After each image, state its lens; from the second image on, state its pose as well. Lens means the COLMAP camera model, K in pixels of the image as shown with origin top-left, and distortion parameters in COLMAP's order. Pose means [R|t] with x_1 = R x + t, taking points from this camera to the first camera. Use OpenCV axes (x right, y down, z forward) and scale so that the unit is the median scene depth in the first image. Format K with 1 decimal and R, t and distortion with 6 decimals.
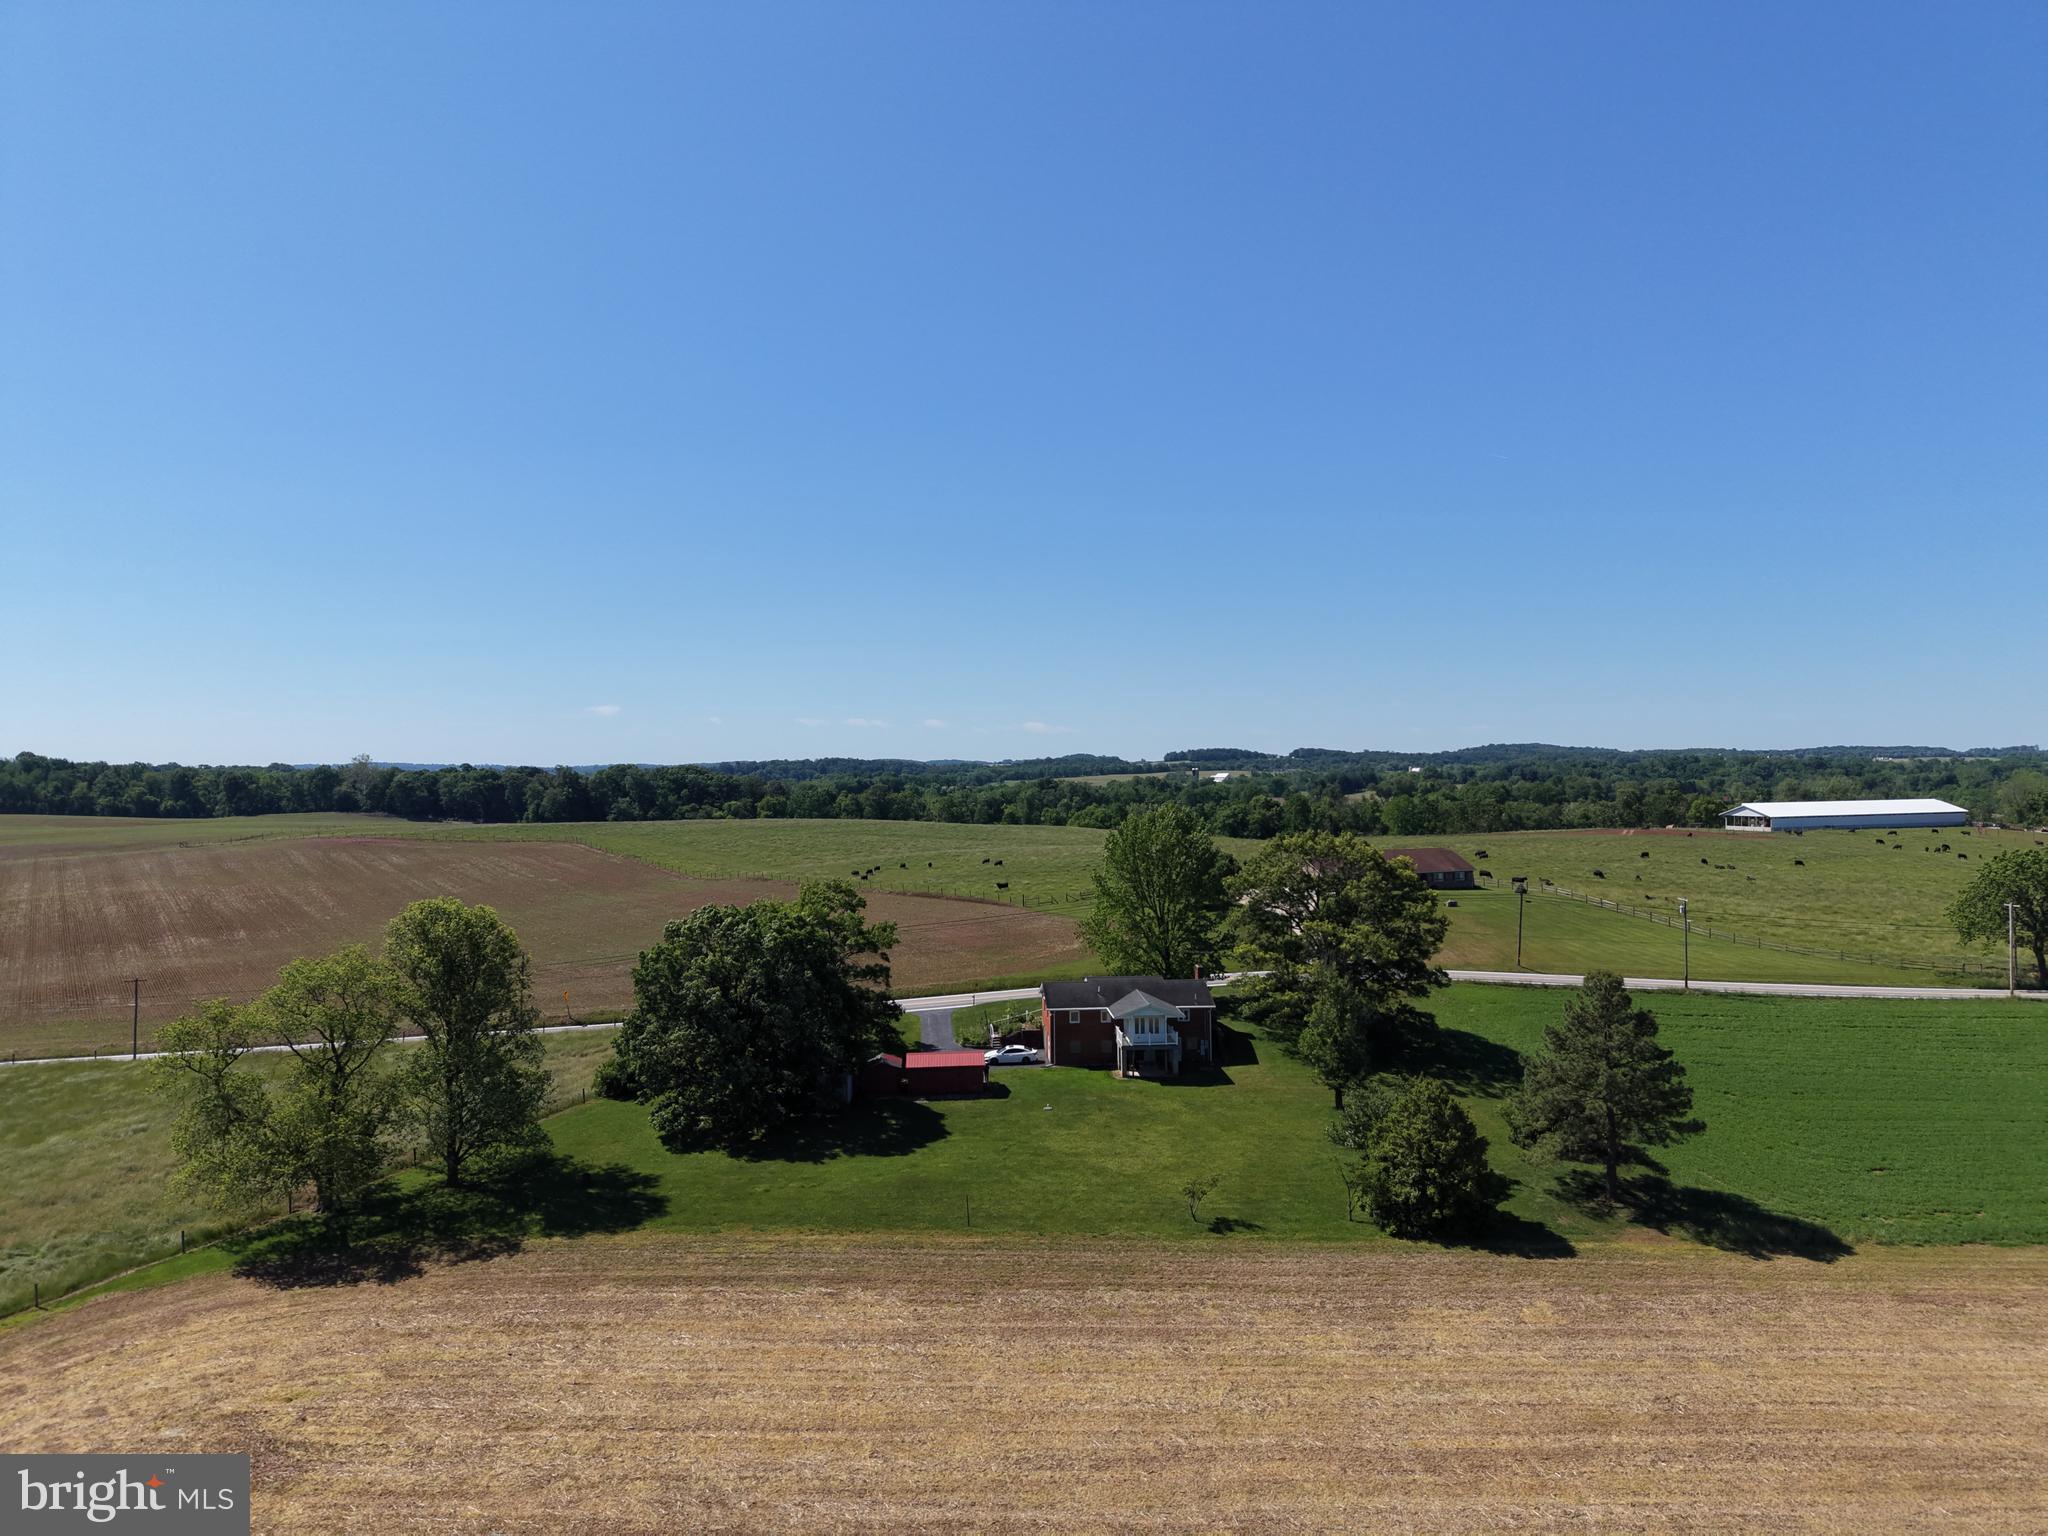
lens RADIAL K [[1379.4, 0, 1024.0], [0, 1379.4, 768.0], [0, 0, 1]] dist [0.025289, -0.016476]
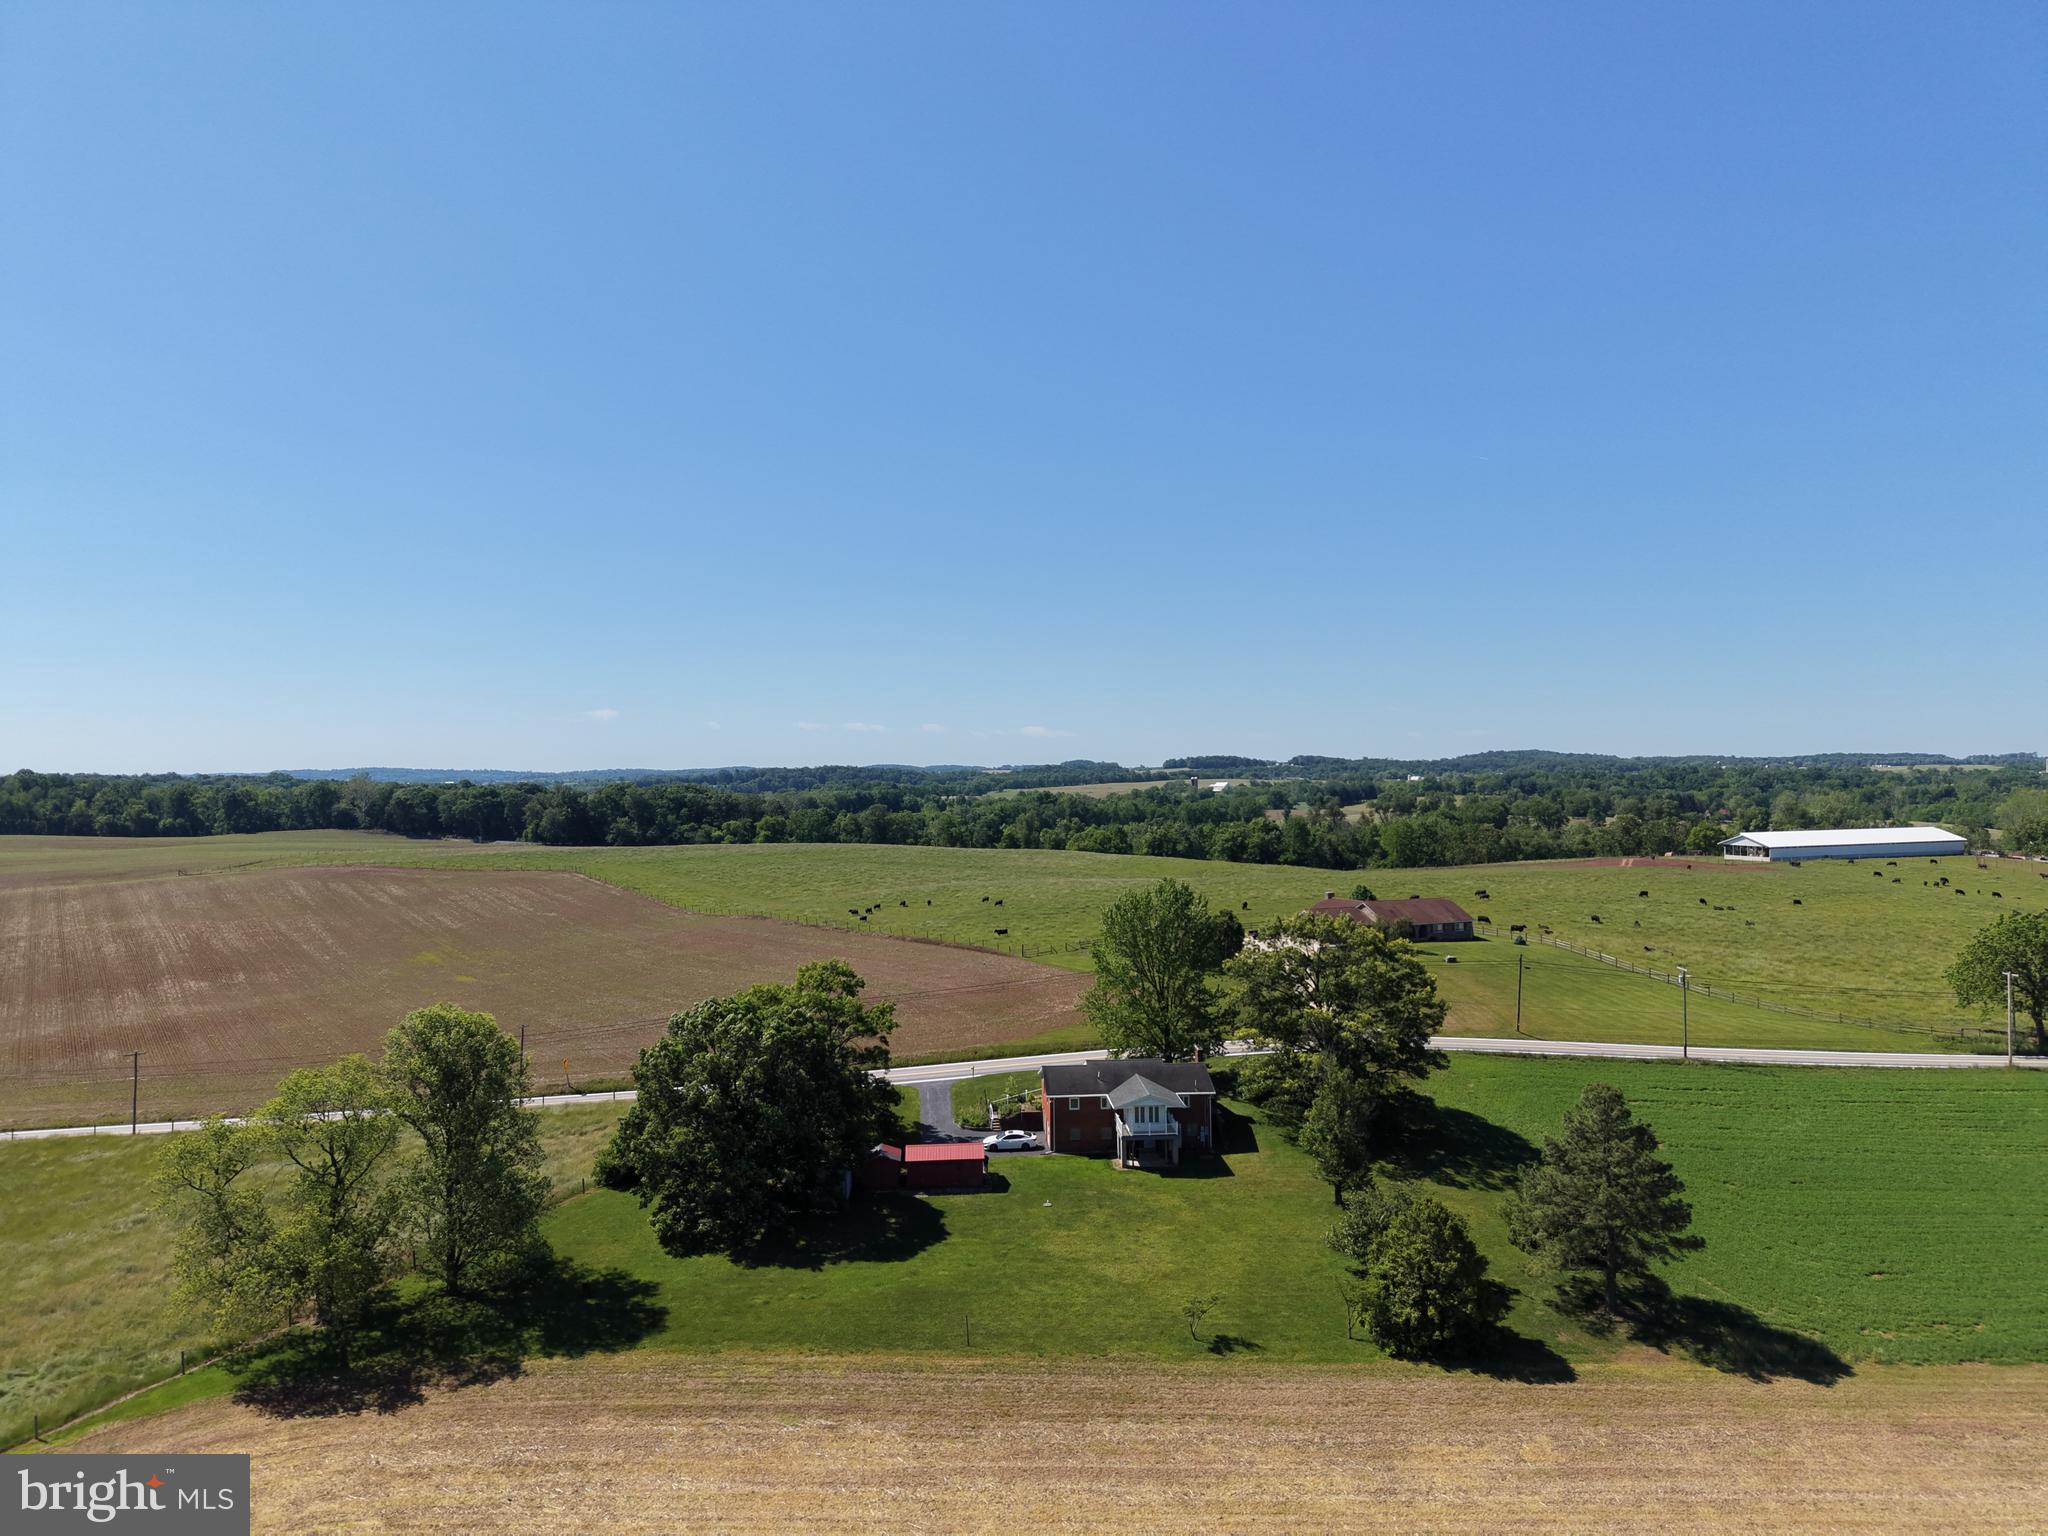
lens RADIAL K [[1379.4, 0, 1024.0], [0, 1379.4, 768.0], [0, 0, 1]] dist [0.025289, -0.016476]
pose [[1.000000, 0.000555, 0.000718, -0.000654], [-0.000554, 0.999998, -0.001885, -0.071938], [-0.000719, 0.001884, 0.999998, -0.001505]]
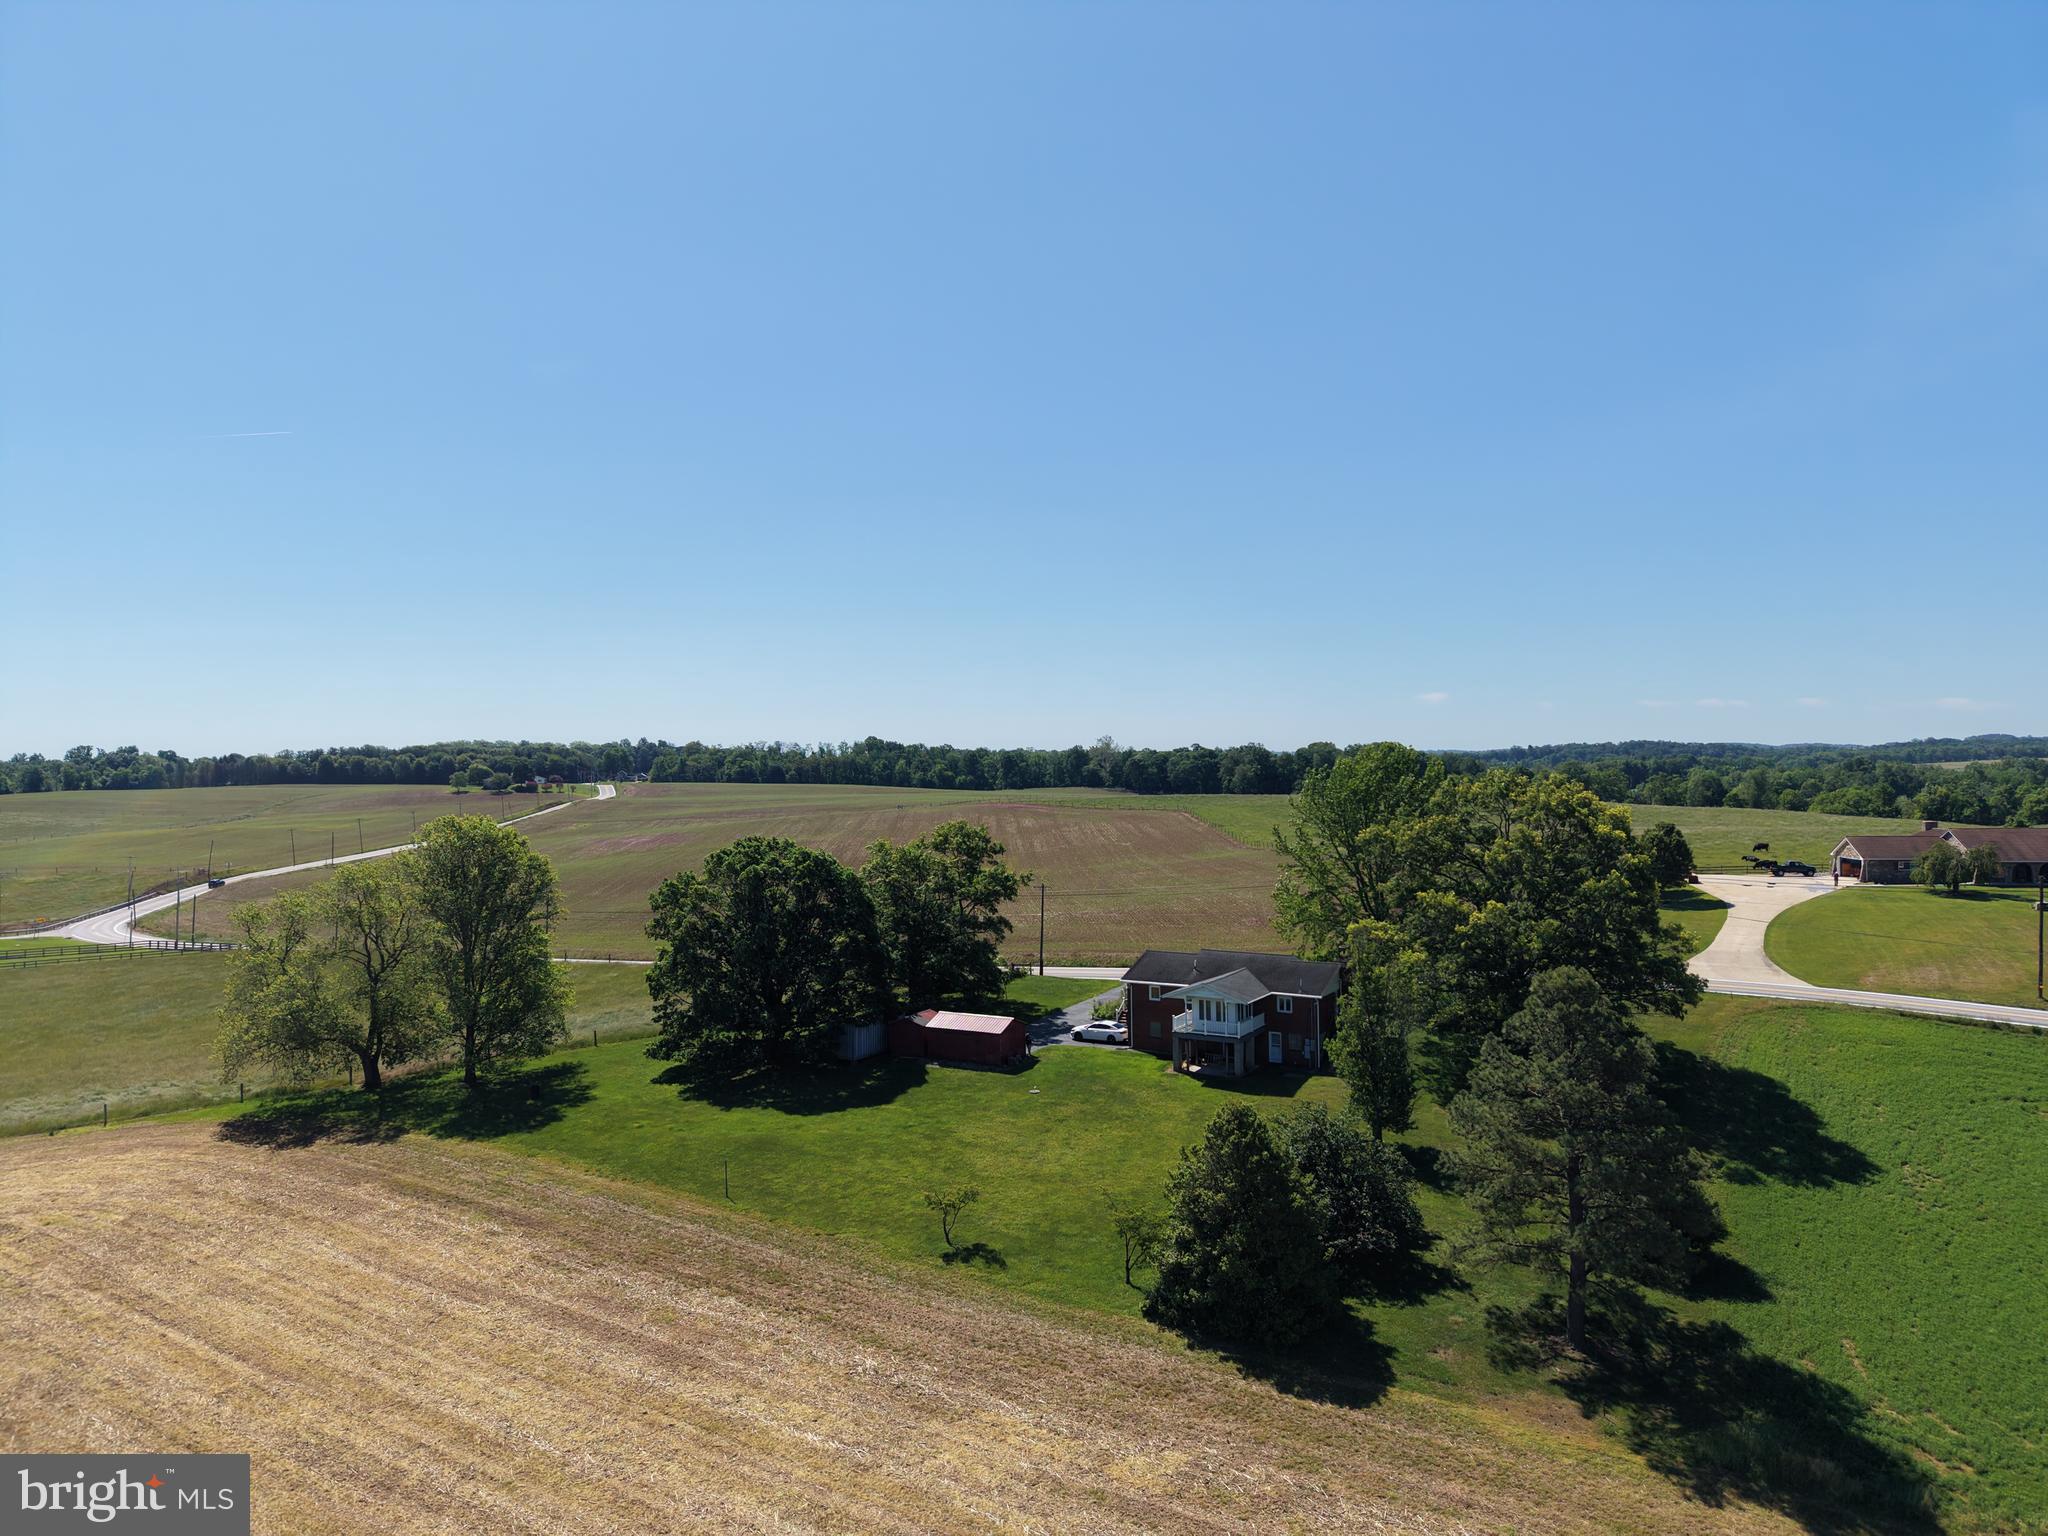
lens RADIAL K [[1379.4, 0, 1024.0], [0, 1379.4, 768.0], [0, 0, 1]] dist [0.025289, -0.016476]
pose [[0.833292, 0.002935, -0.552825, 0.506591], [0.001820, 0.999966, 0.008052, 0.047704], [0.552830, -0.007716, 0.833258, 0.326214]]
